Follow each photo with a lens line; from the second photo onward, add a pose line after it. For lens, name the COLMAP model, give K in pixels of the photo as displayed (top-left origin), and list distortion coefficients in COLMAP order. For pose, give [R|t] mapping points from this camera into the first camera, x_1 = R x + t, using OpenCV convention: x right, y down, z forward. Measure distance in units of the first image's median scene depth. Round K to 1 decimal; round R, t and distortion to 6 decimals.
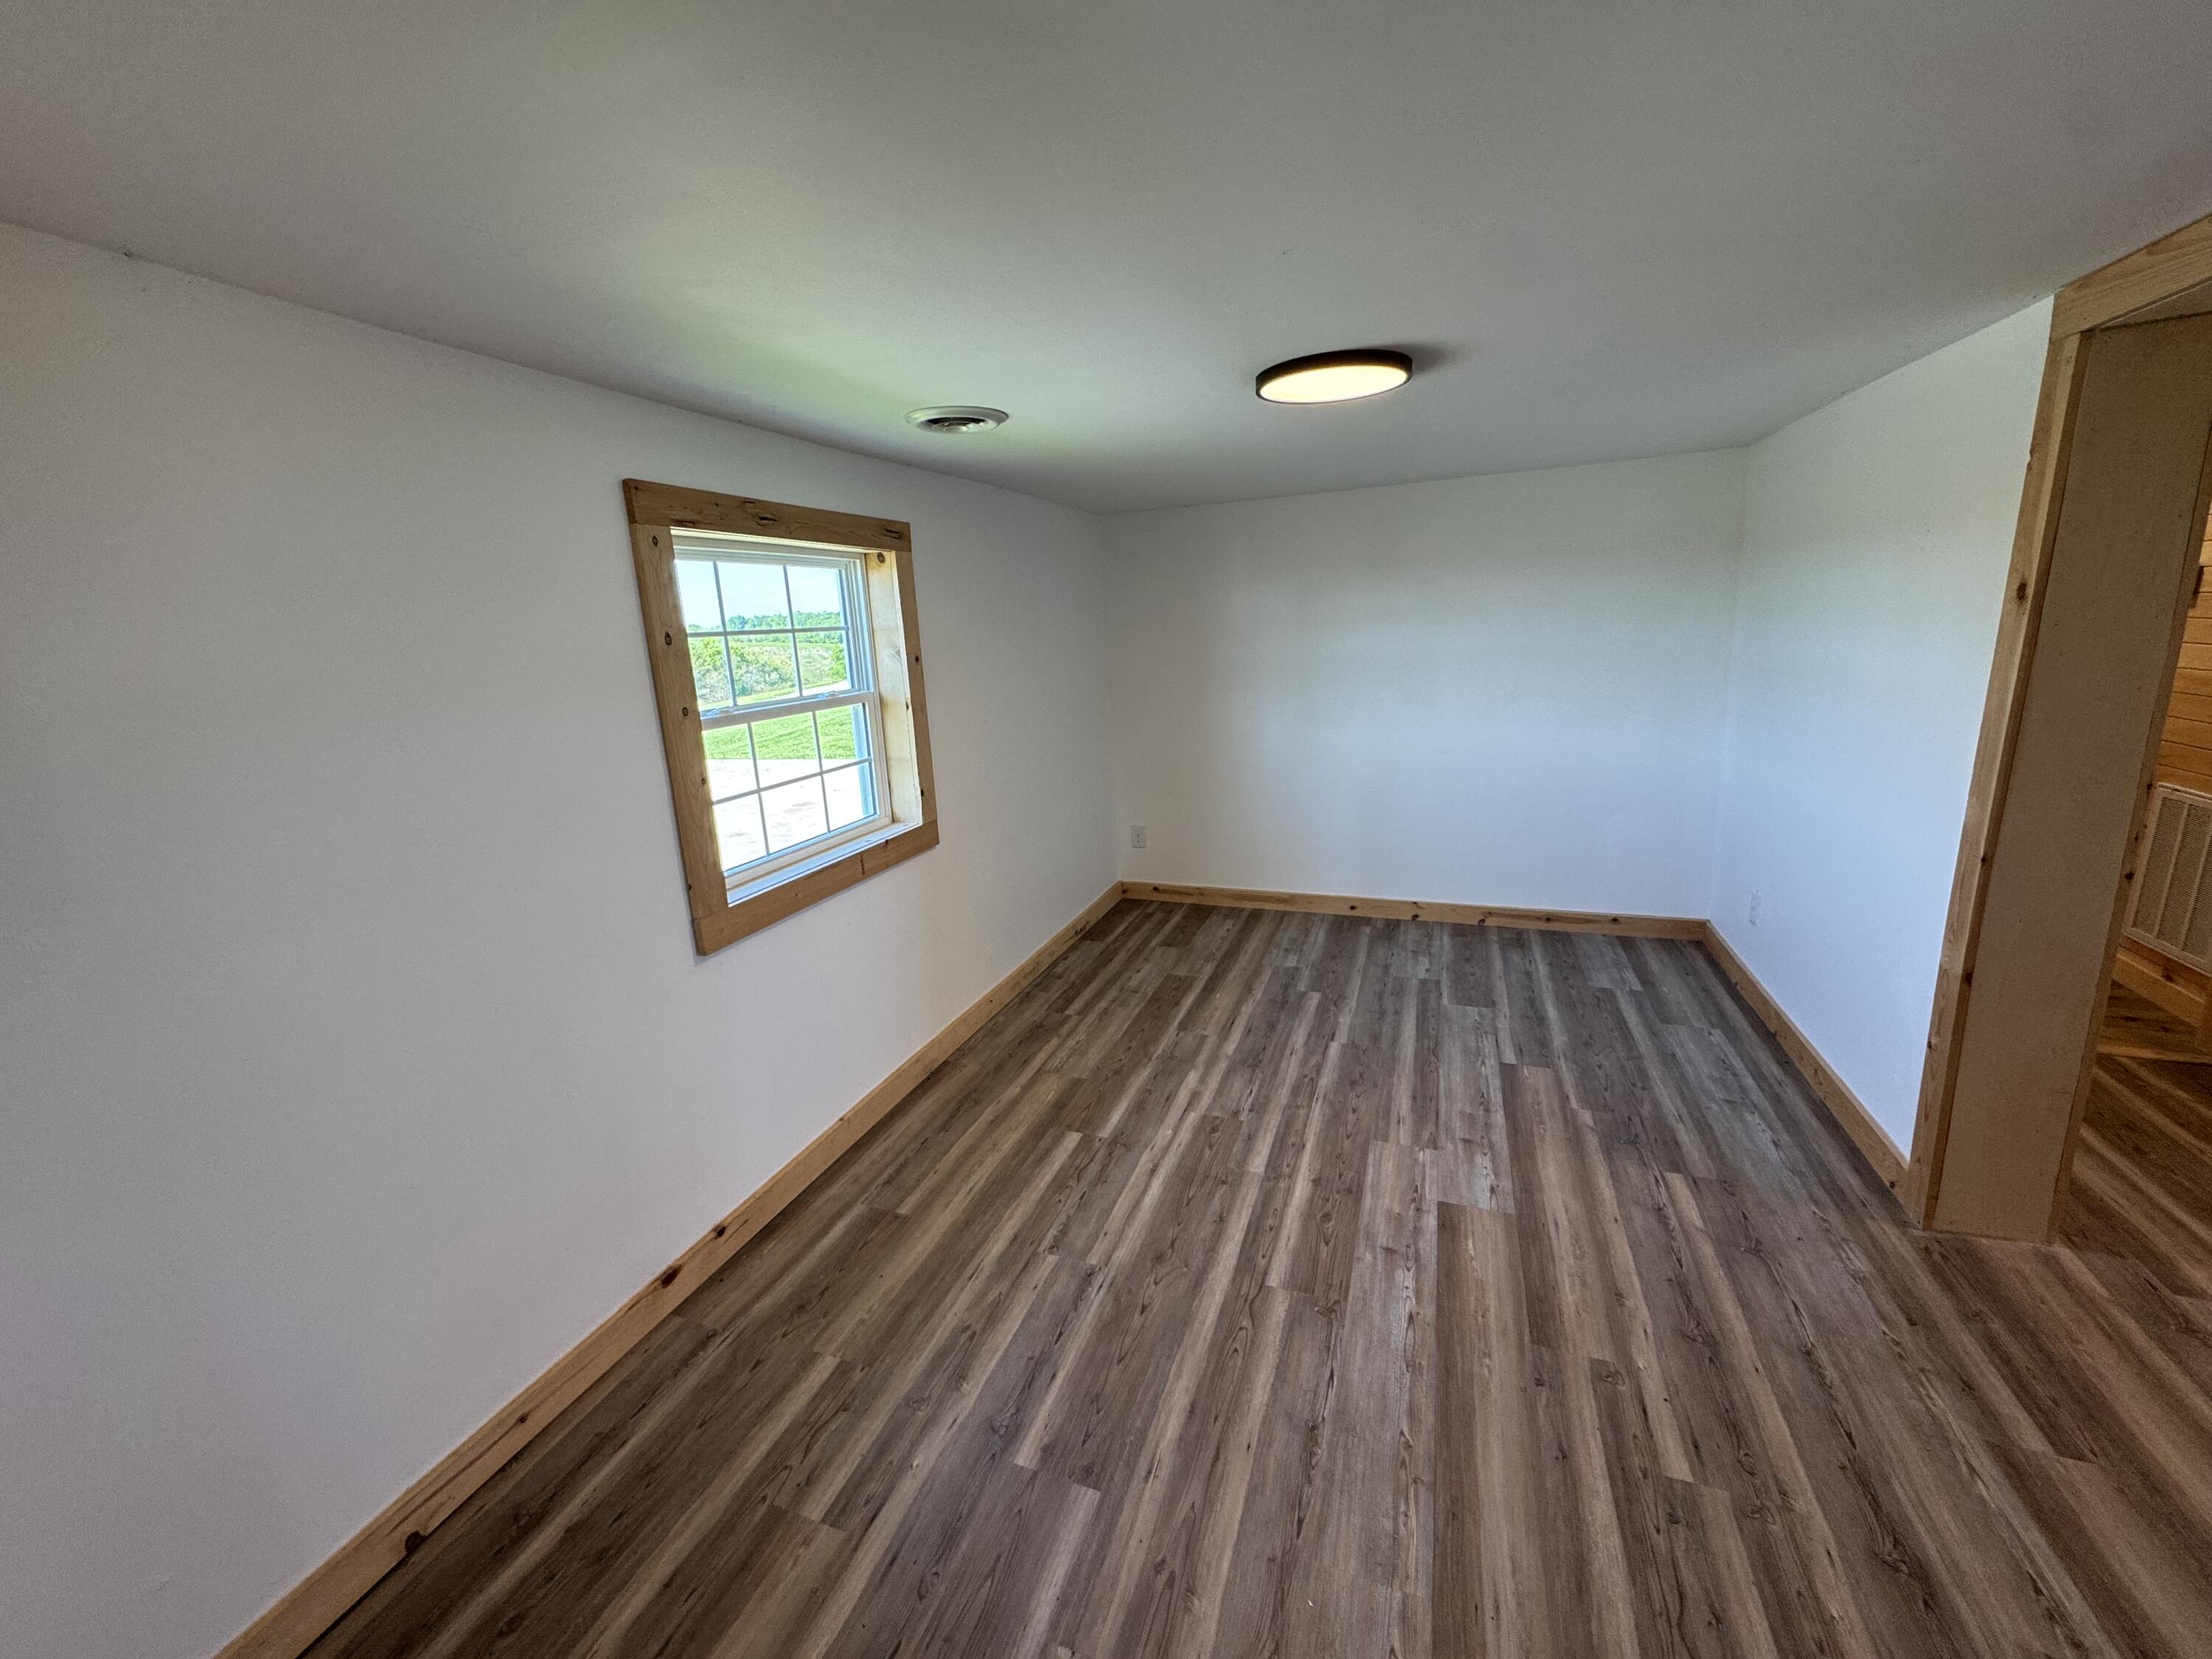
lens RADIAL K [[882.7, 0, 1102.1], [0, 882.7, 837.0], [0, 0, 1]] dist [-0.001179, 0.000019]
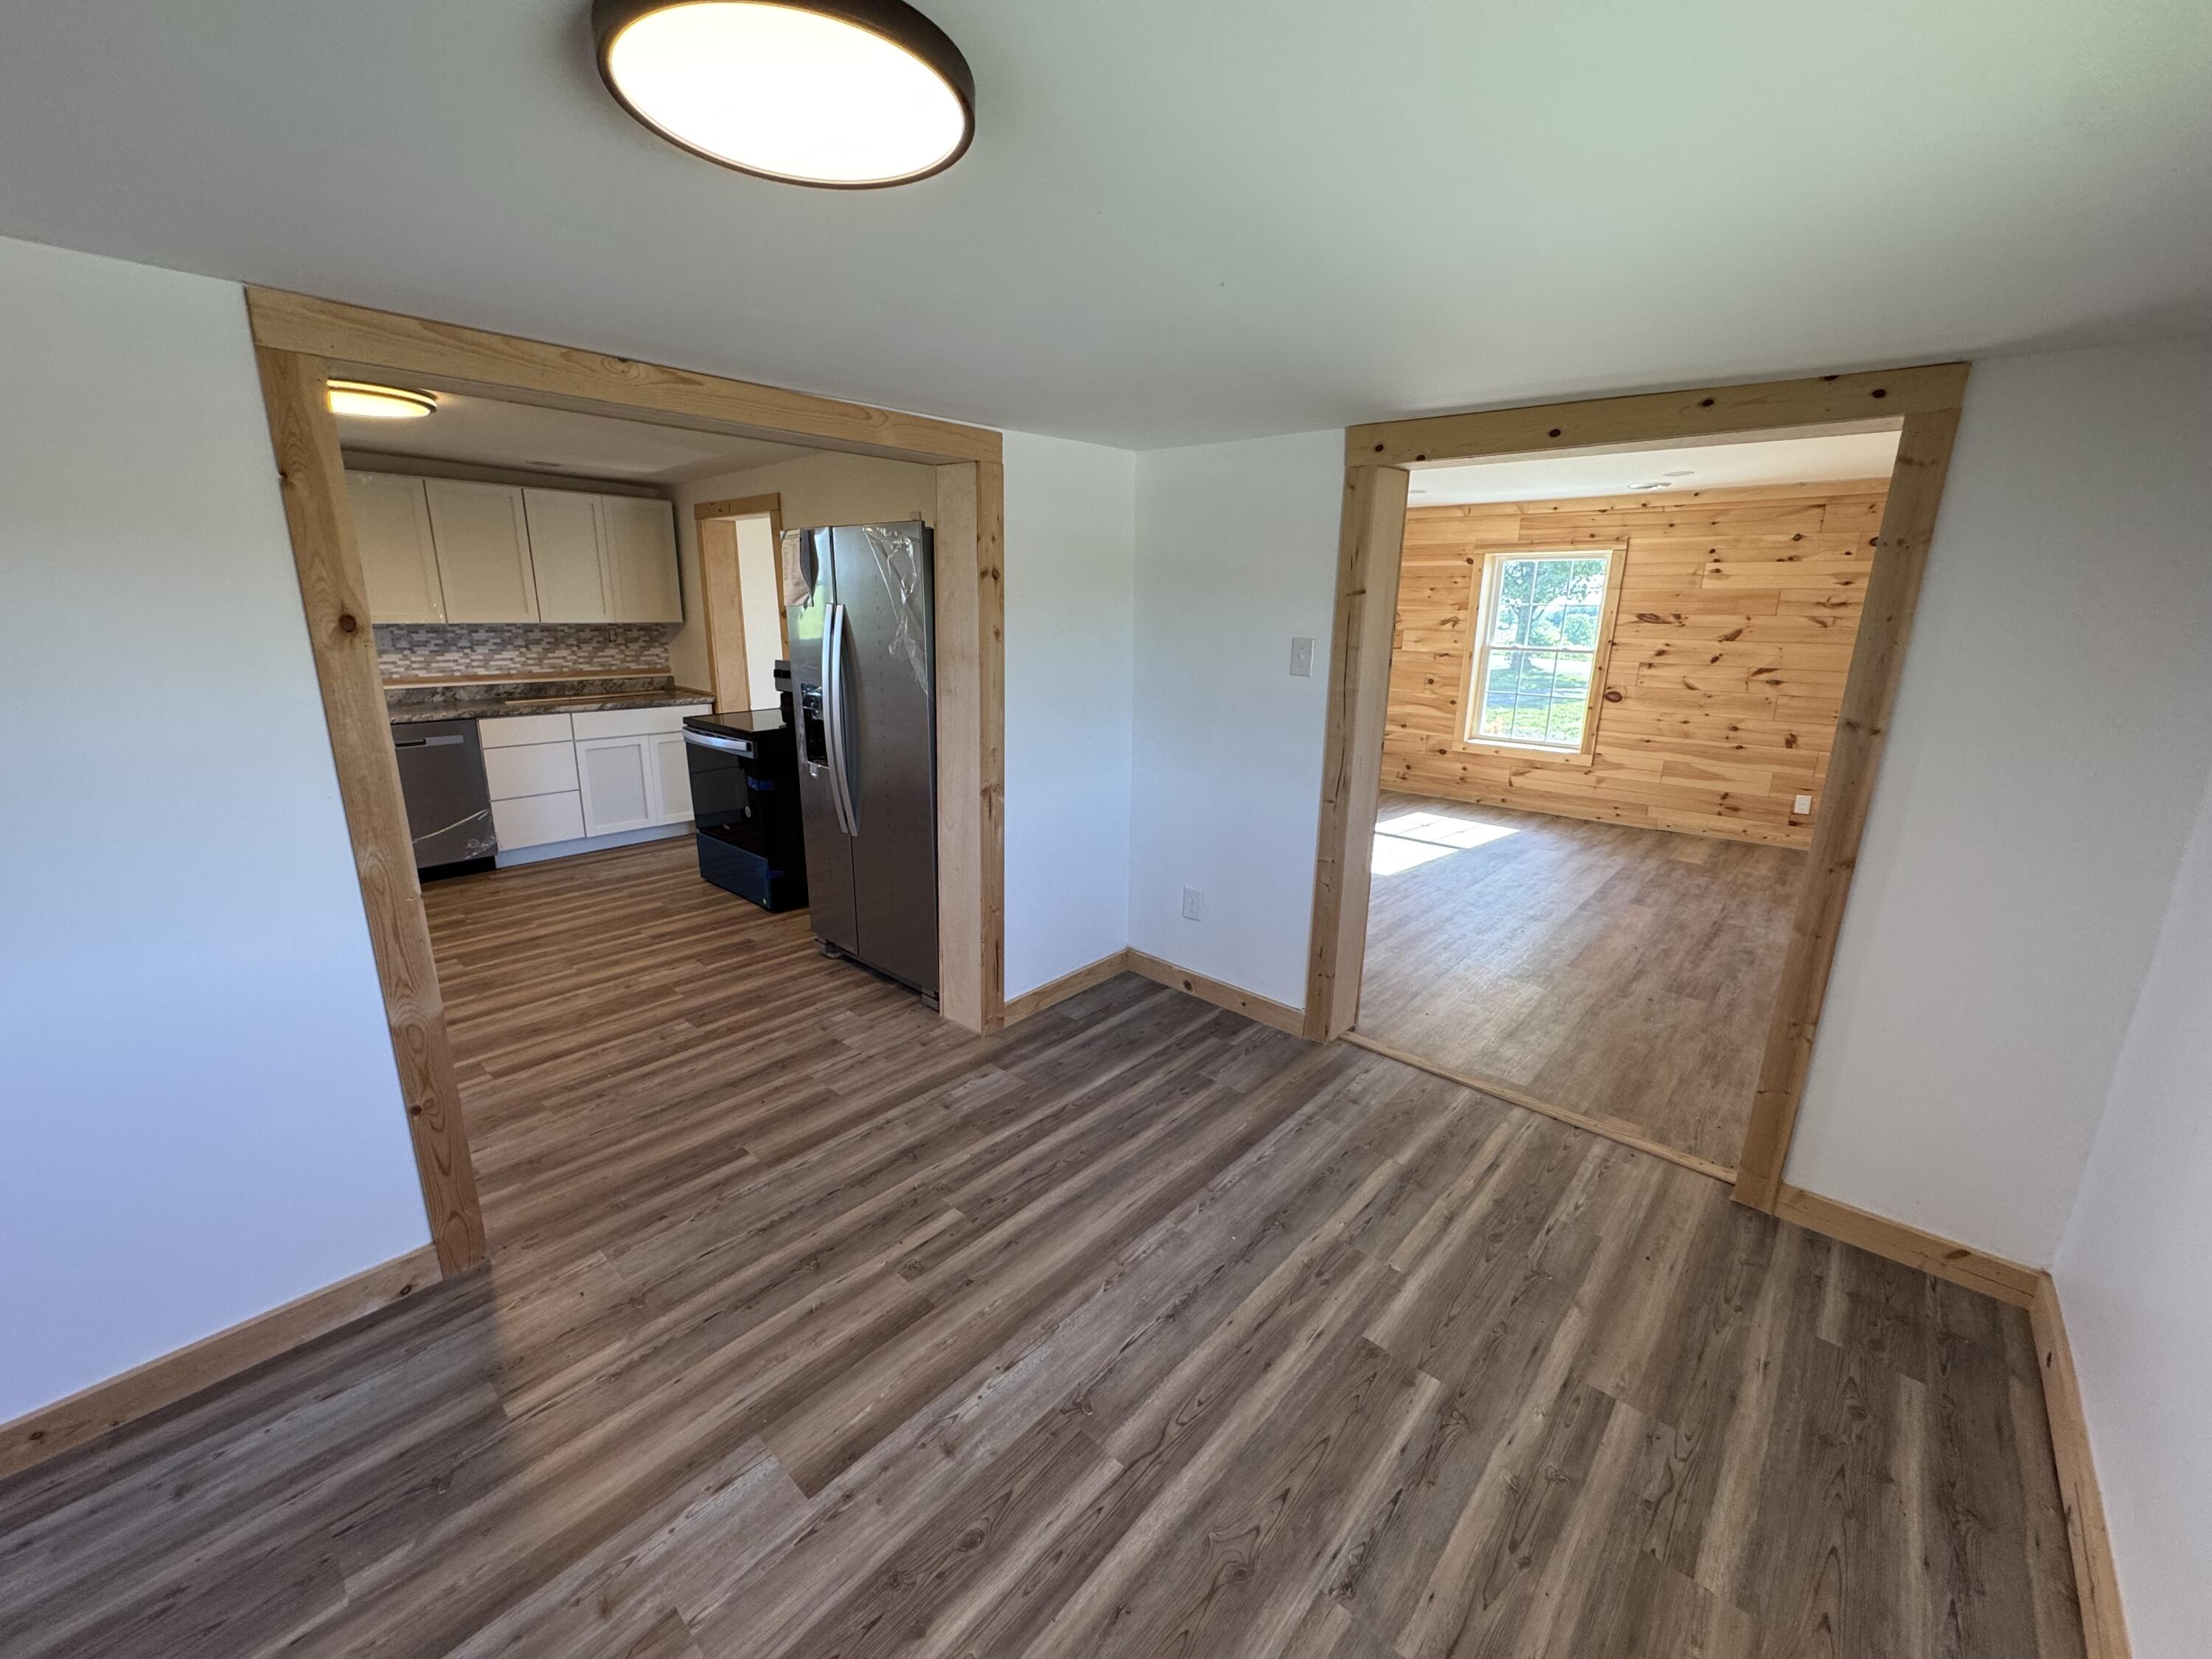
lens RADIAL K [[882.7, 0, 1100.4], [0, 882.7, 825.1], [0, 0, 1]] dist [-0.001179, 0.000019]
pose [[-0.931158, -0.057597, 0.360037, -0.050131], [0.115177, 0.890419, 0.440327, -0.376668], [-0.345945, 0.451482, -0.822488, 1.453875]]
